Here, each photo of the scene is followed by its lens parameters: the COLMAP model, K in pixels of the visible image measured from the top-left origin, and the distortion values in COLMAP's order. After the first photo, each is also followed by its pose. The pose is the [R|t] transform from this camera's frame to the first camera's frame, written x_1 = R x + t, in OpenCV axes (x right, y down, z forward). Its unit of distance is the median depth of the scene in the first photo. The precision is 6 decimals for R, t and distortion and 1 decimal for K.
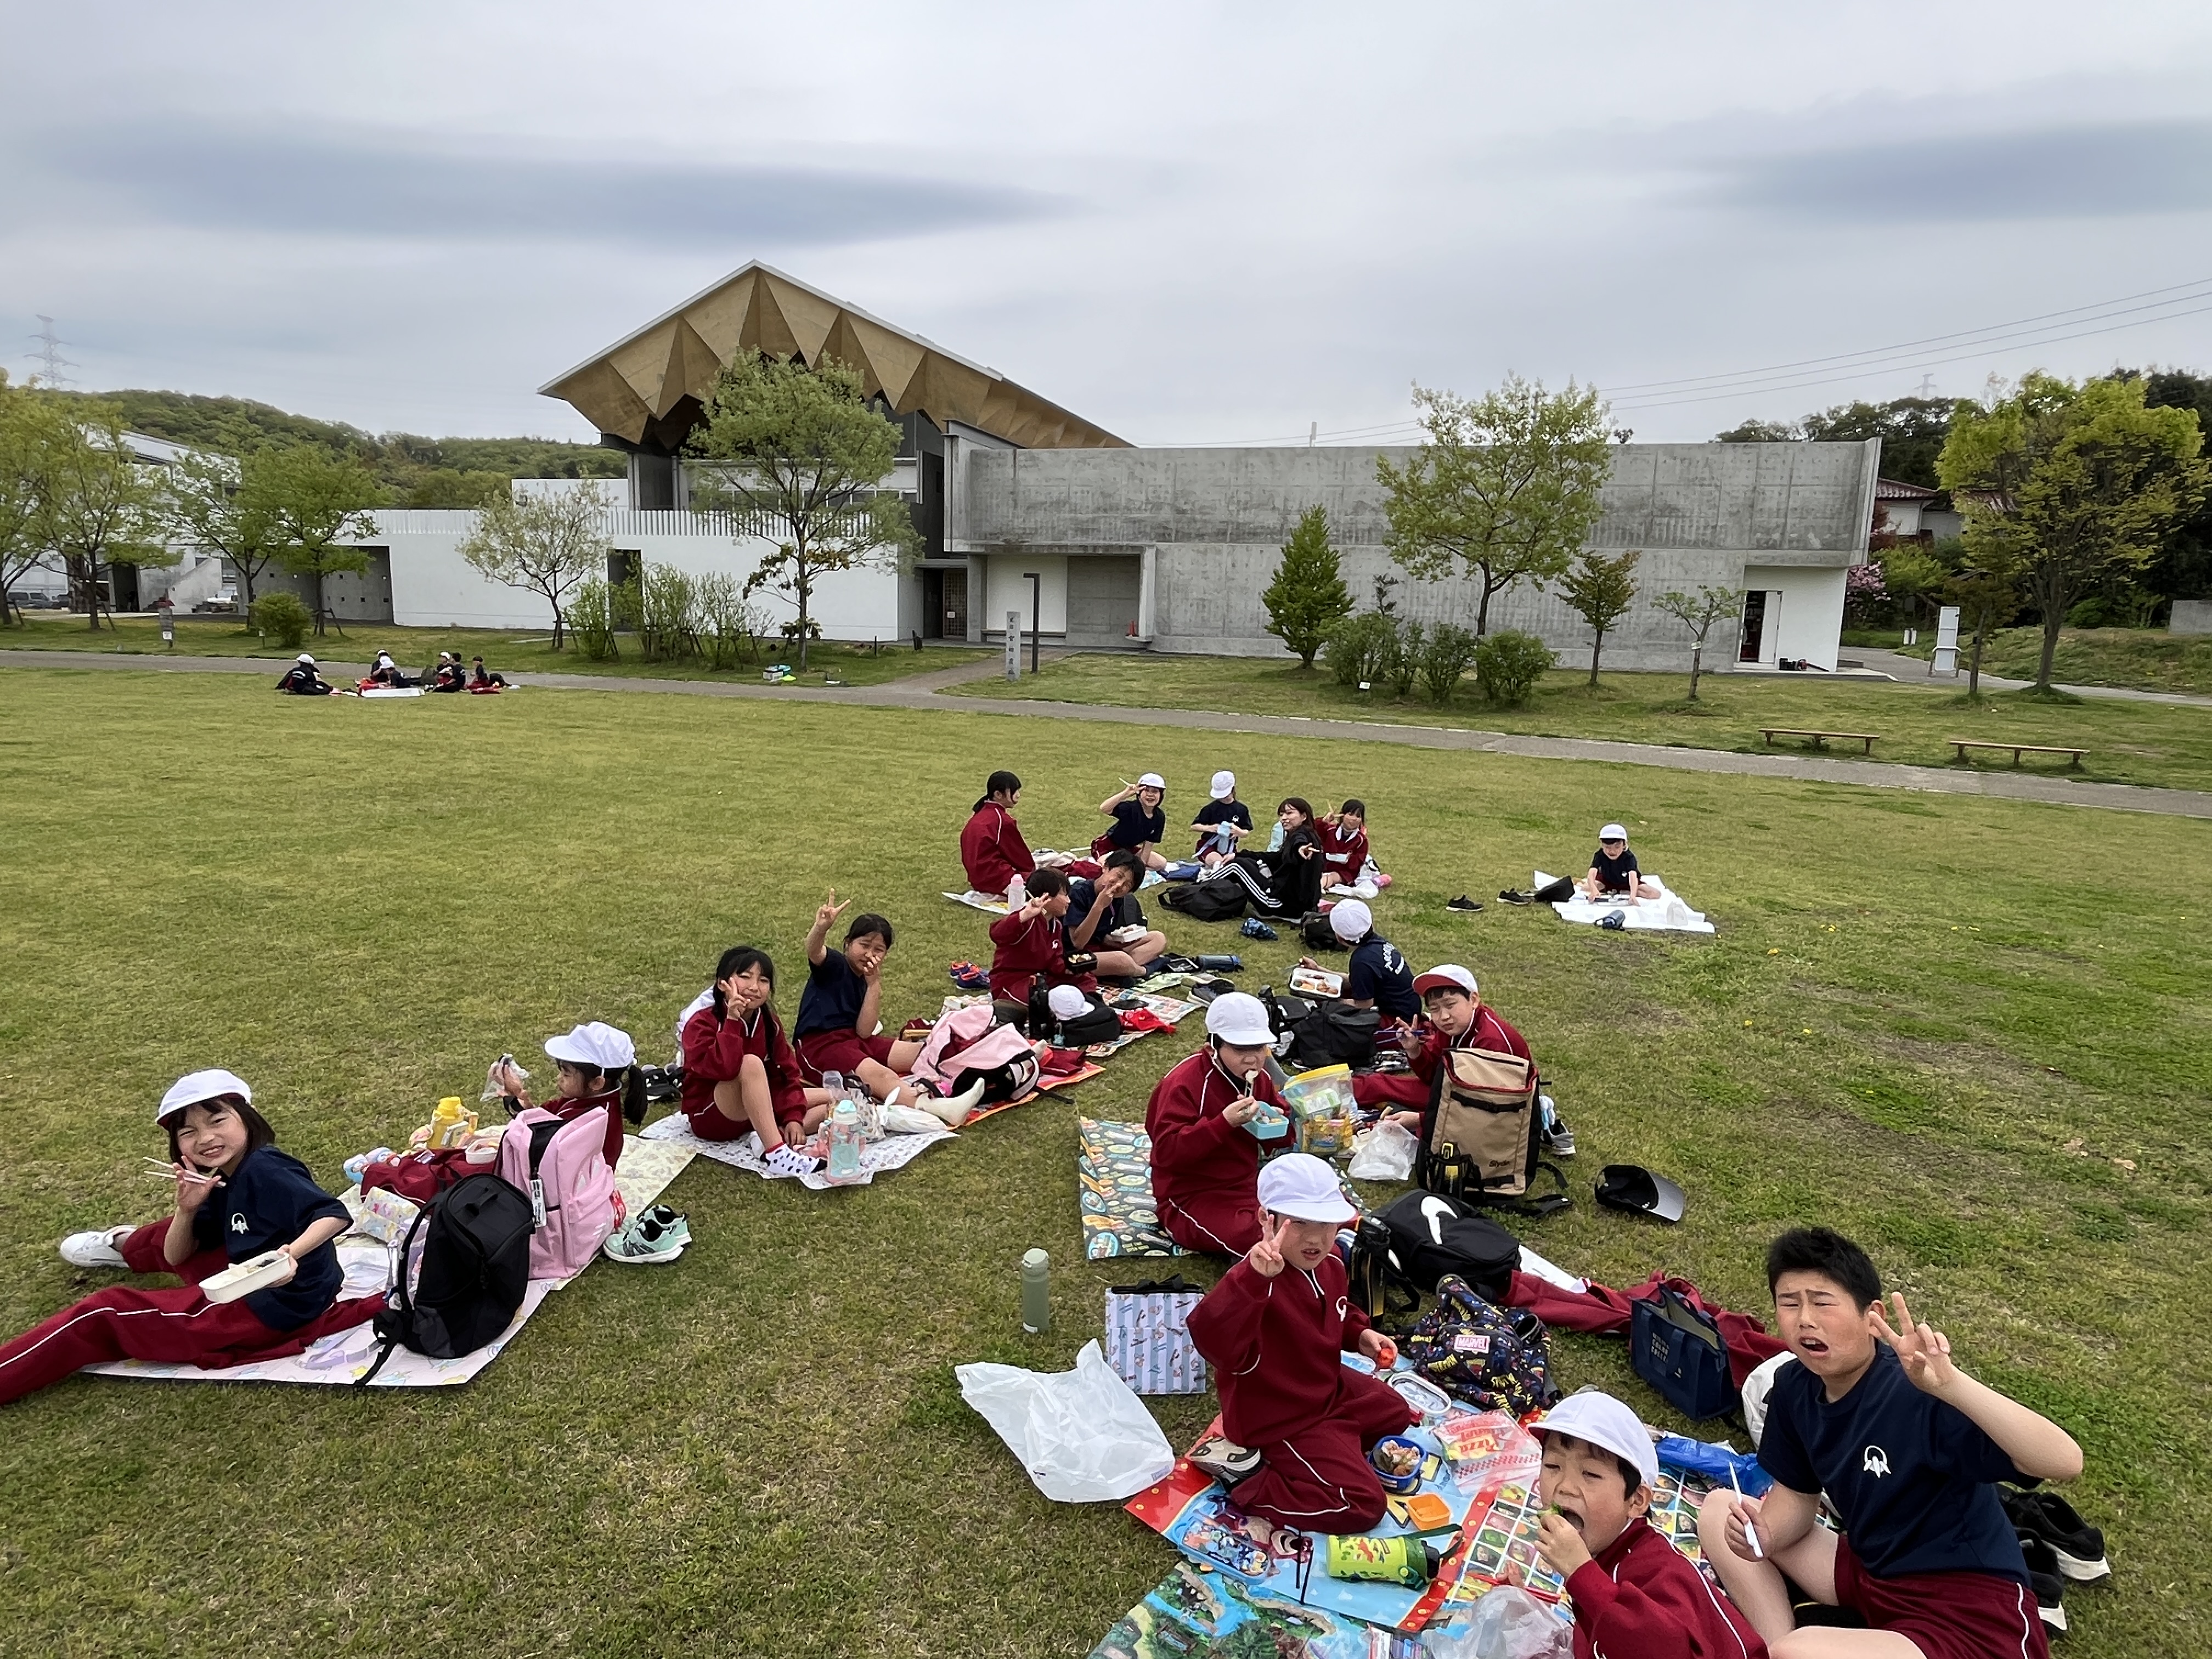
lens RADIAL K [[1245.0, 0, 1107.5], [0, 1245.0, 823.5], [0, 0, 1]] dist [-0.000287, -0.003033]
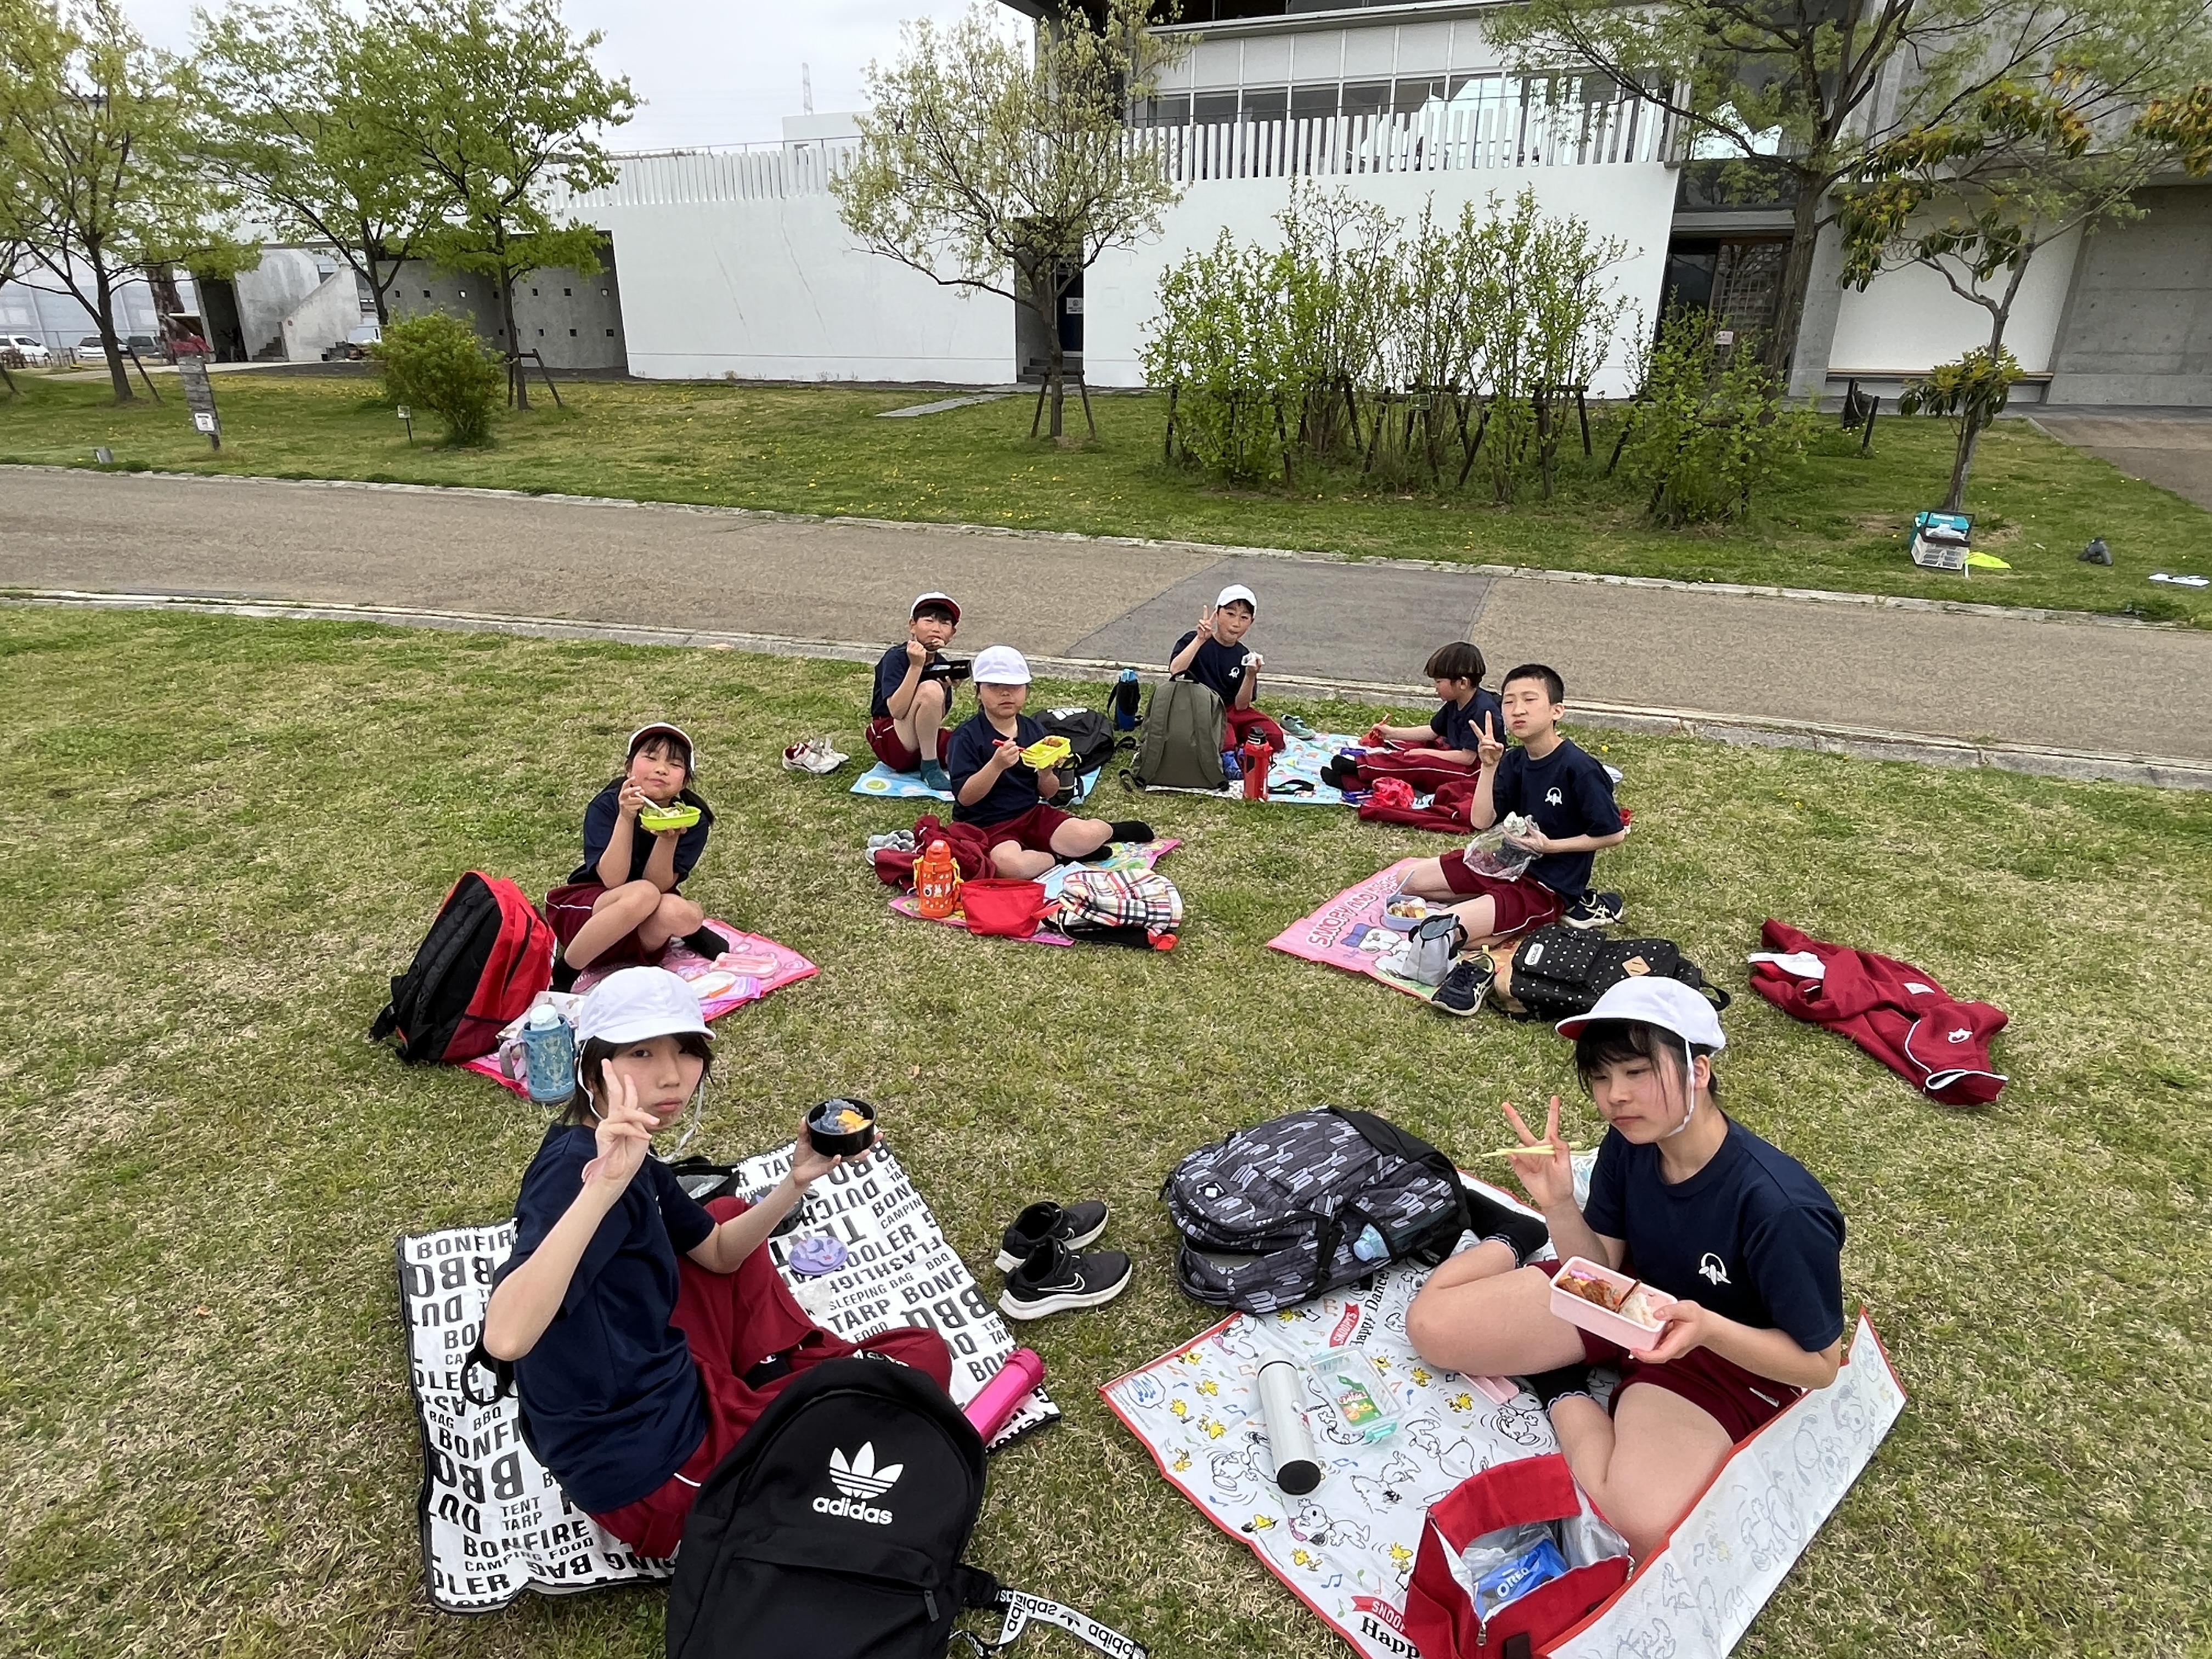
lens RADIAL K [[1245.0, 0, 1112.4], [0, 1245.0, 825.9], [0, 0, 1]] dist [-0.000287, -0.003033]
pose [[0.992129, 0.026589, -0.122368, -0.334544], [-0.001215, 0.979196, 0.202914, -0.088980], [0.125217, -0.201168, 0.971521, 0.515413]]
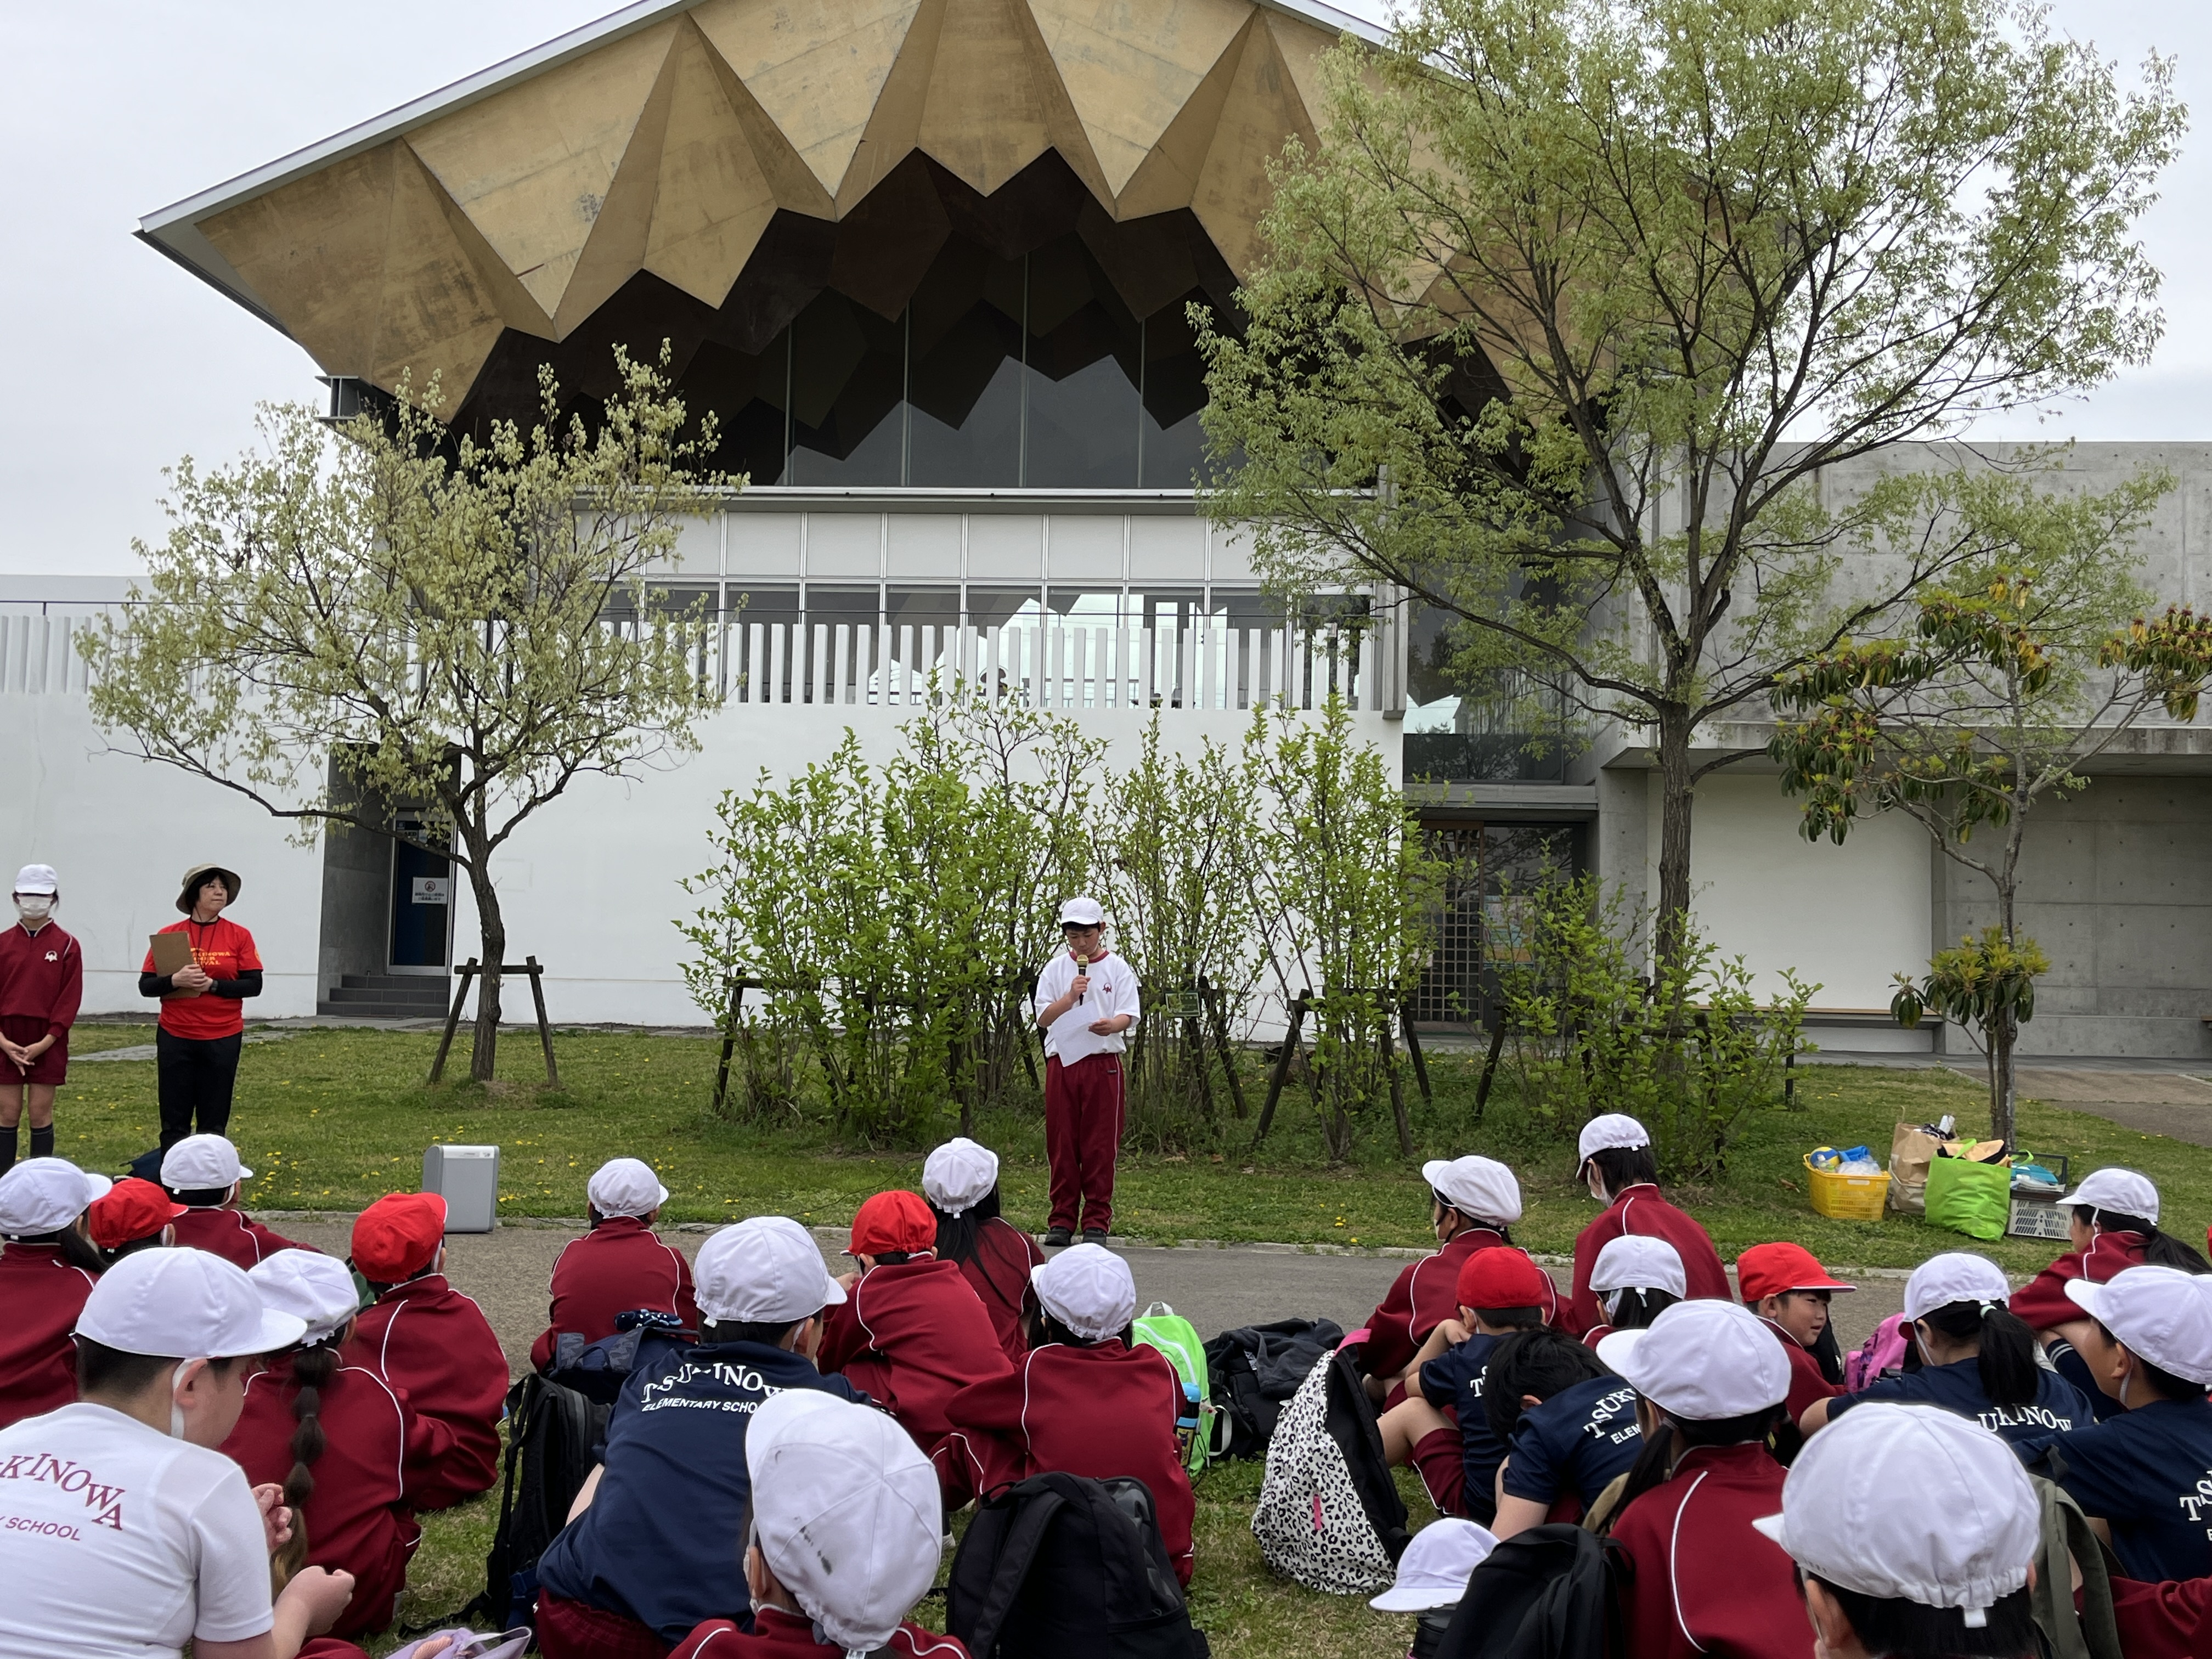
lens RADIAL K [[2241.8, 0, 1119.6], [0, 2241.8, 836.9], [0, 0, 1]] dist [0.043781, 0.000000]
pose [[0.979170, 0.011272, 0.202730, -0.375217], [0.036737, 0.972143, -0.231493, -0.077201], [-0.199692, 0.234118, 0.951479, 0.522589]]
